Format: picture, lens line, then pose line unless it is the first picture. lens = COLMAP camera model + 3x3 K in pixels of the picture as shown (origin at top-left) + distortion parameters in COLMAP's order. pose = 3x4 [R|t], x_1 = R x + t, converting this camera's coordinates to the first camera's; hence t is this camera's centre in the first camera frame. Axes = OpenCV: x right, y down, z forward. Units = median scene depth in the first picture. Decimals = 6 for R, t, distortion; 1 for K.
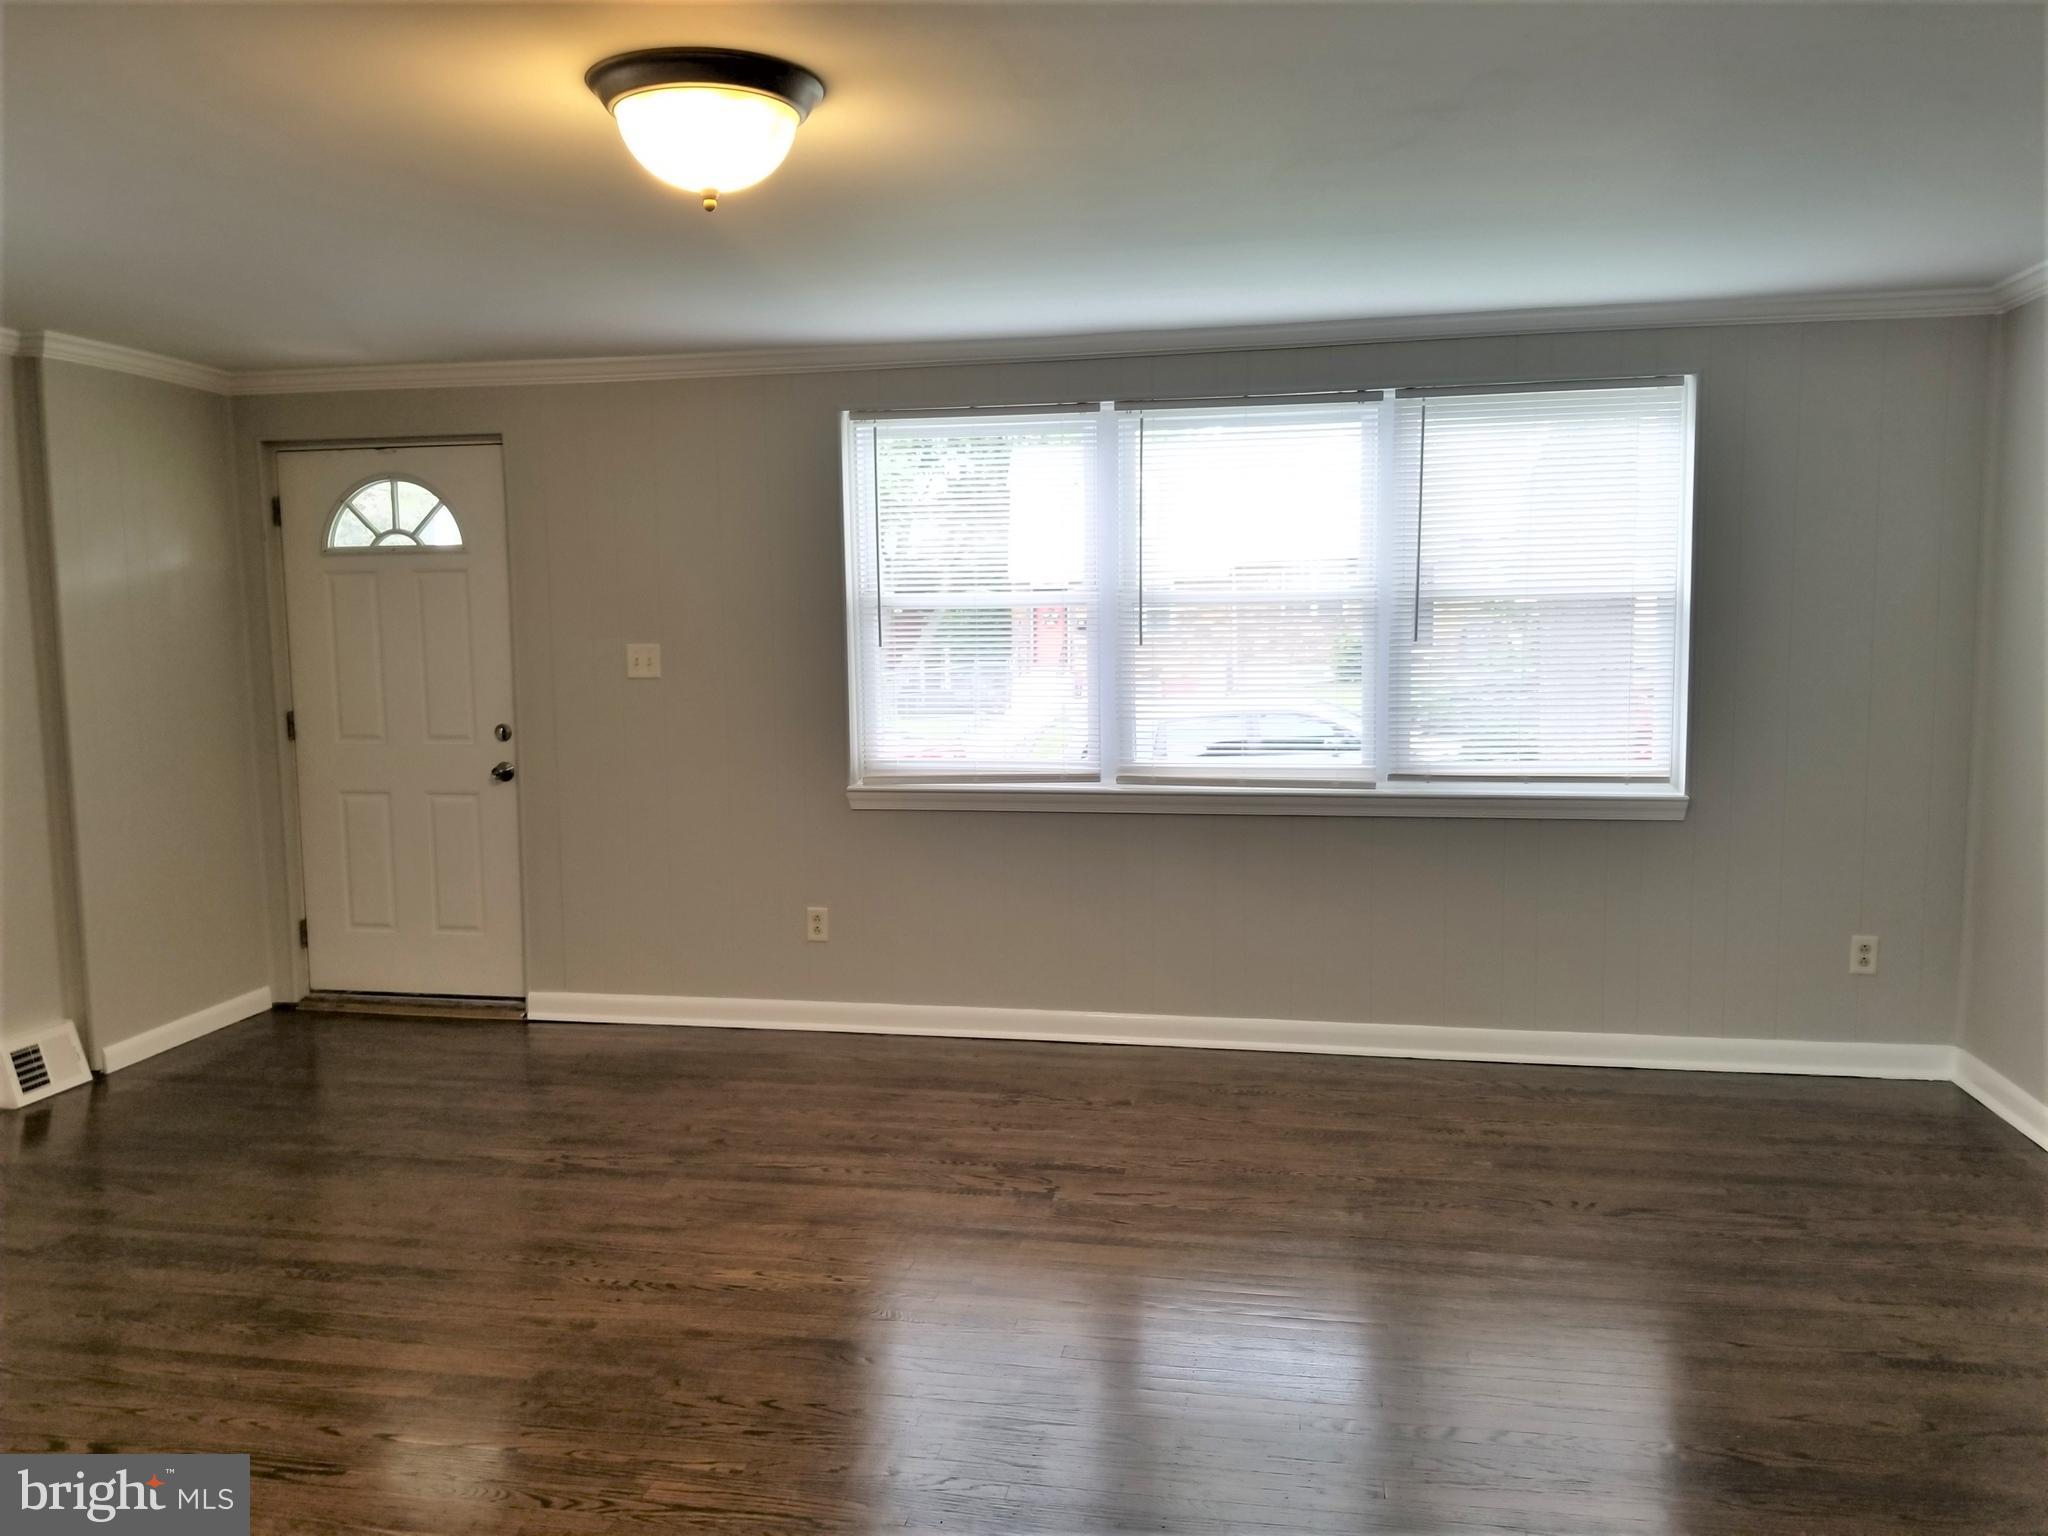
lens RADIAL K [[1604.8, 0, 1005.9], [0, 1604.8, 781.2], [0, 0, 1]] dist [0.068460, -0.119954]
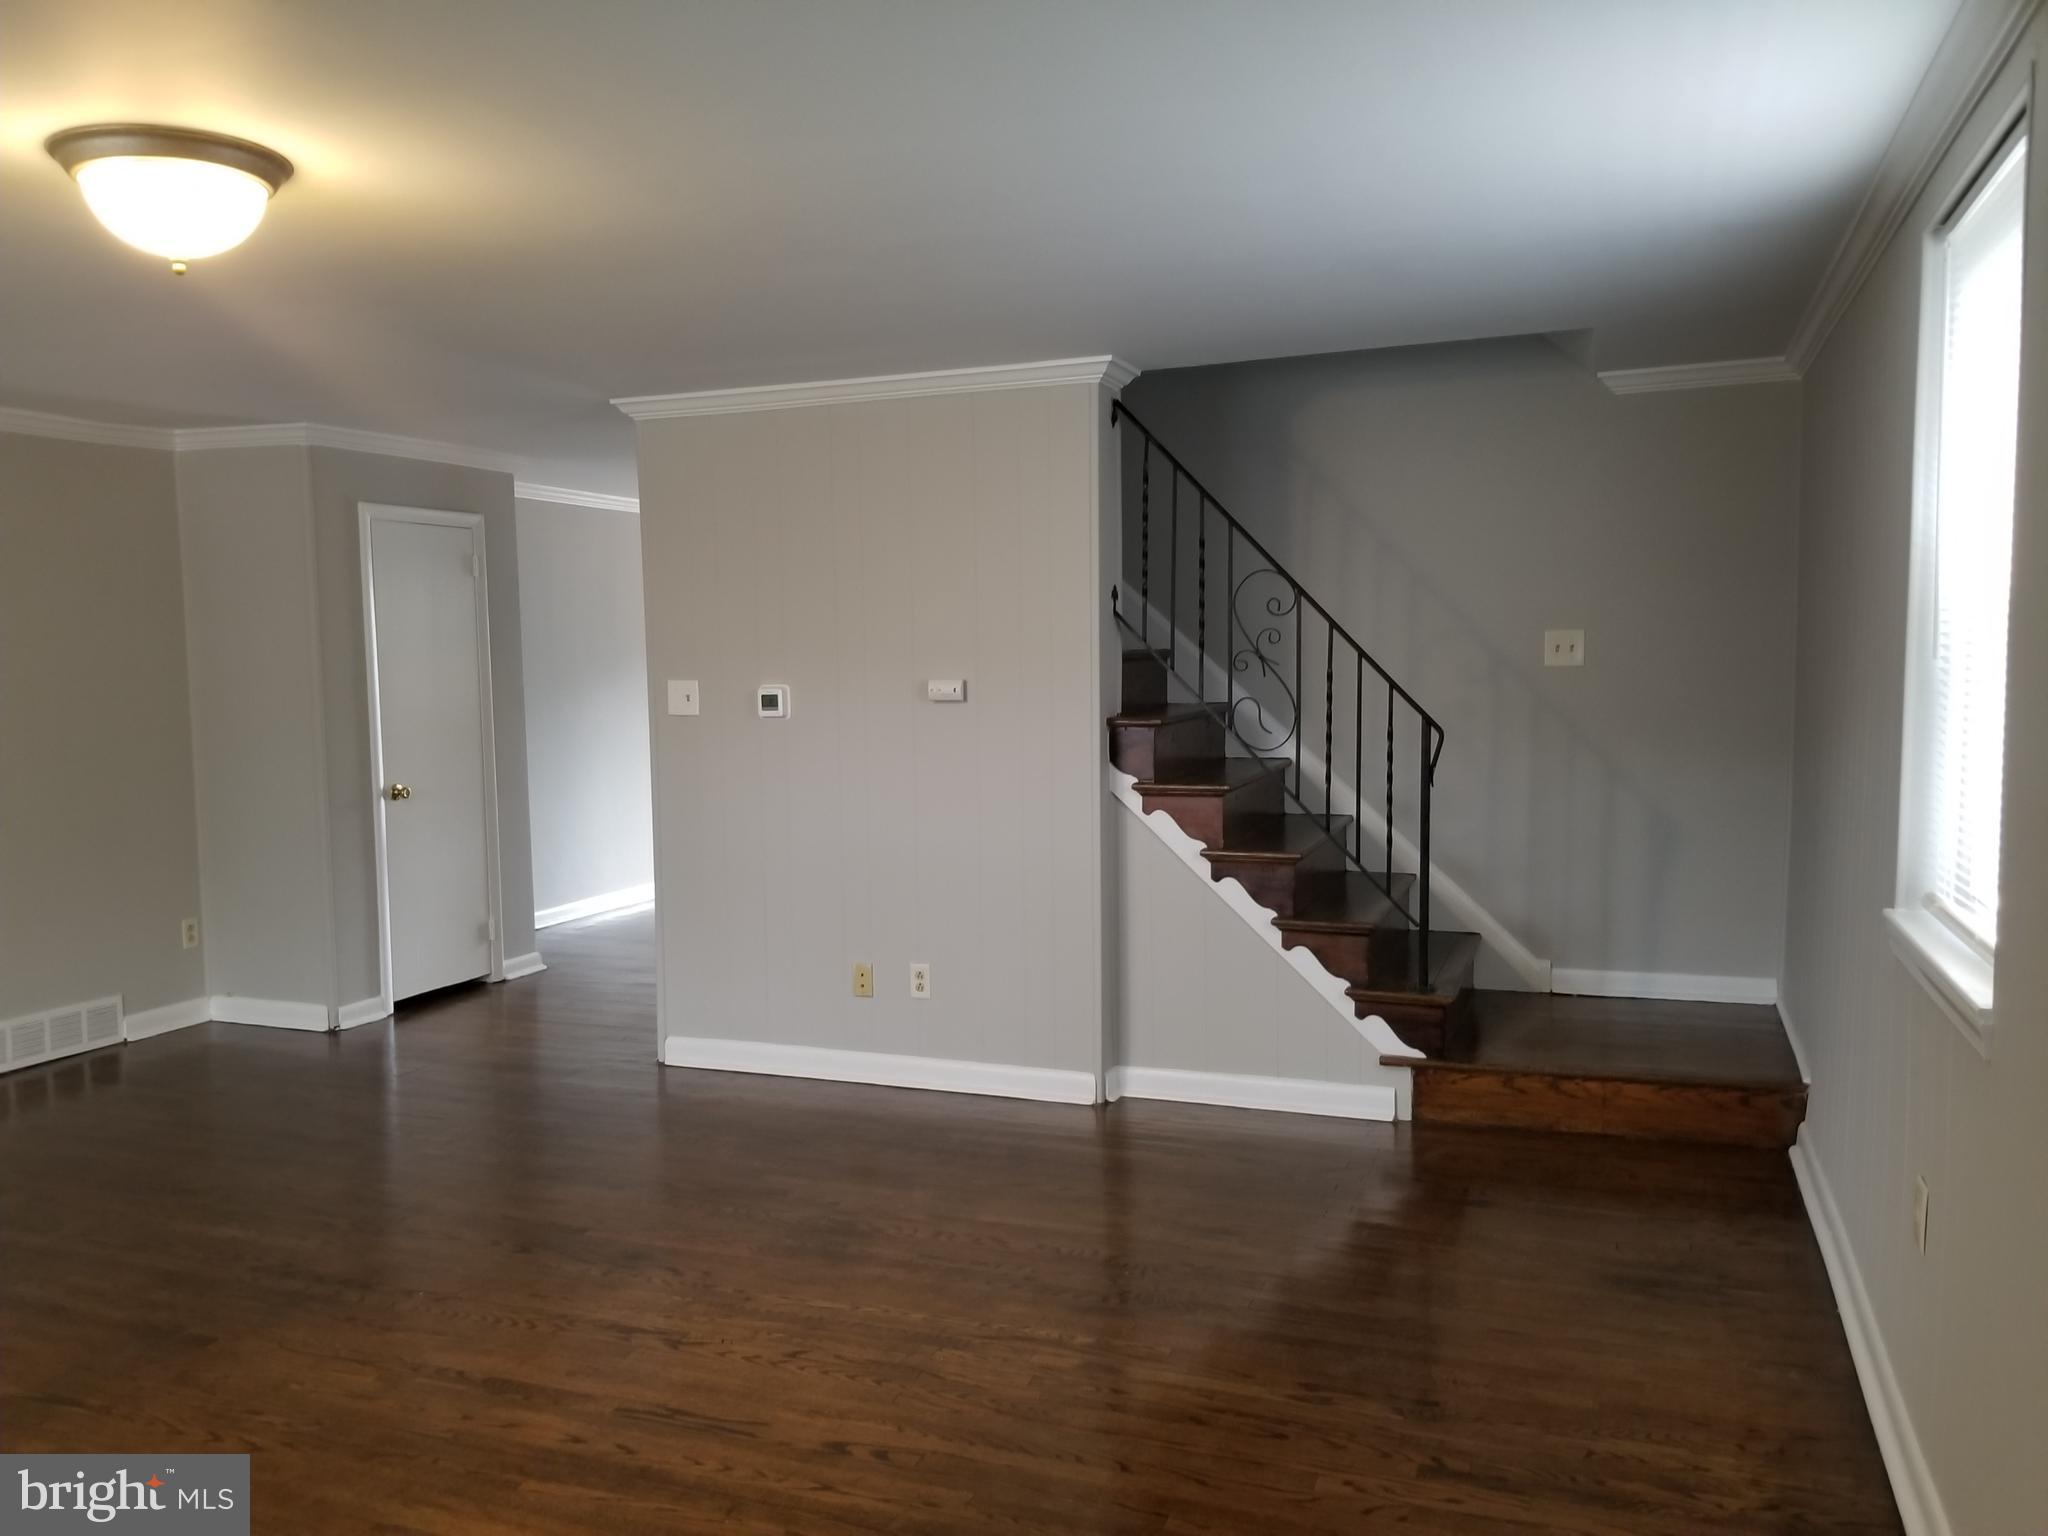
lens RADIAL K [[1604.8, 0, 993.6], [0, 1604.8, 788.2], [0, 0, 1]] dist [0.068460, -0.119954]
pose [[-0.982732, 0.014486, 0.184465, -0.493515], [0.050116, 0.980506, 0.189992, -0.108710], [-0.178116, 0.195956, -0.964301, 1.094170]]
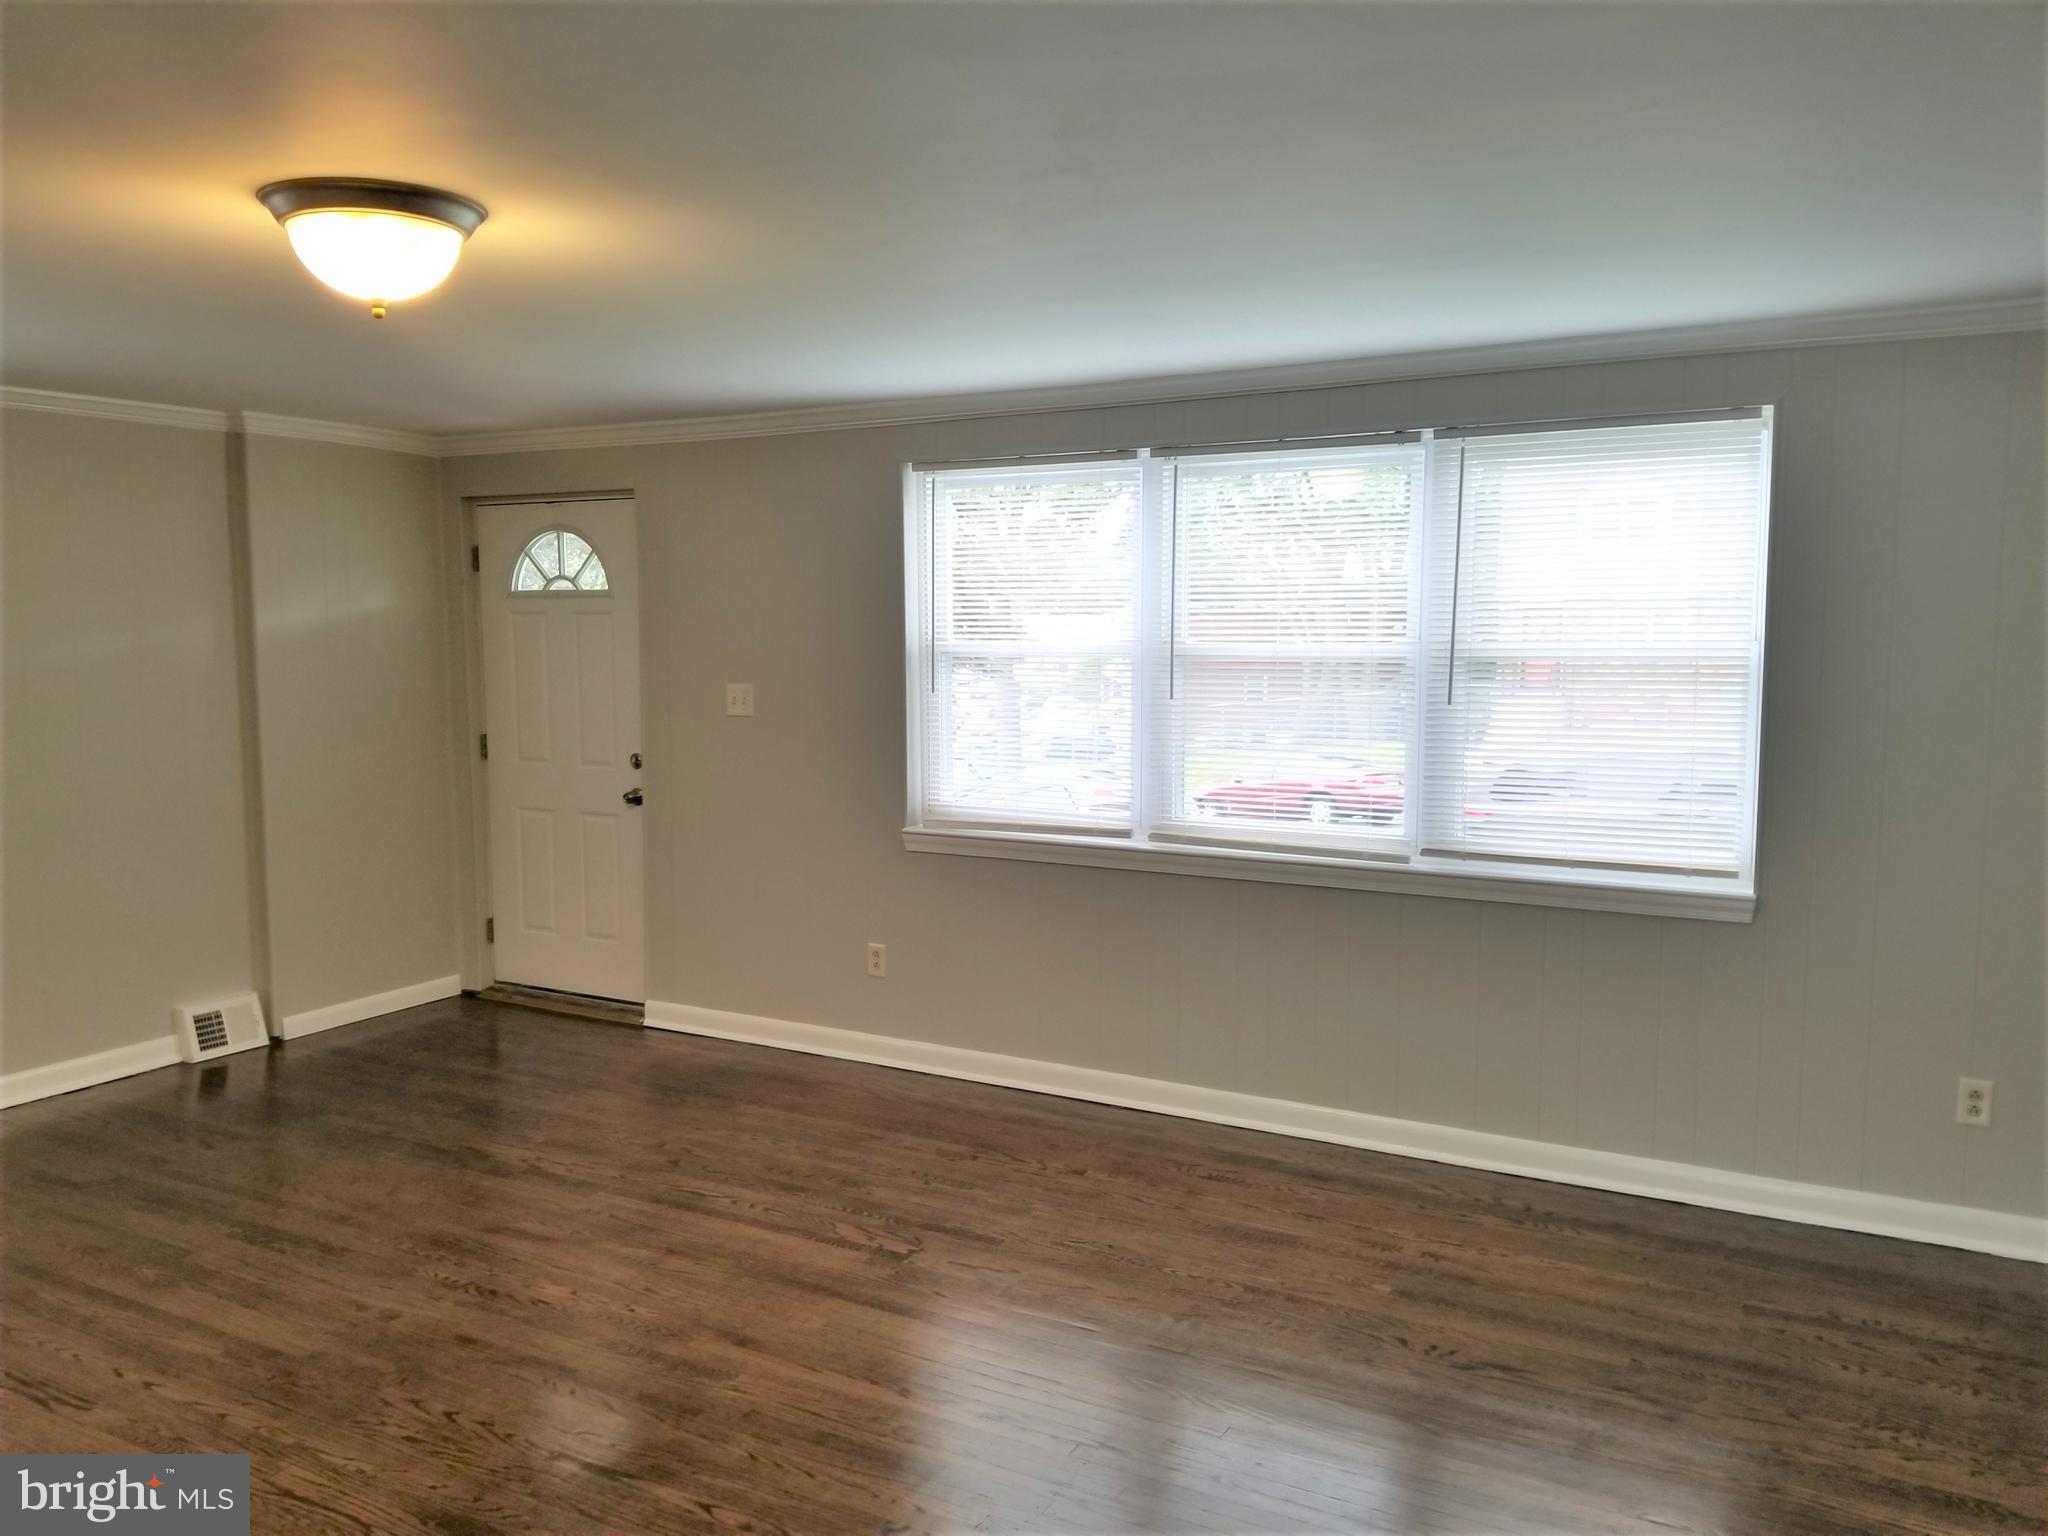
lens RADIAL K [[1604.8, 0, 988.7], [0, 1604.8, 784.7], [0, 0, 1]] dist [0.068460, -0.119954]
pose [[0.944034, 0.044912, -0.326777, 0.317955], [-0.046823, 0.998901, 0.002020, -0.032282], [0.326508, 0.013394, 0.945099, 0.056329]]
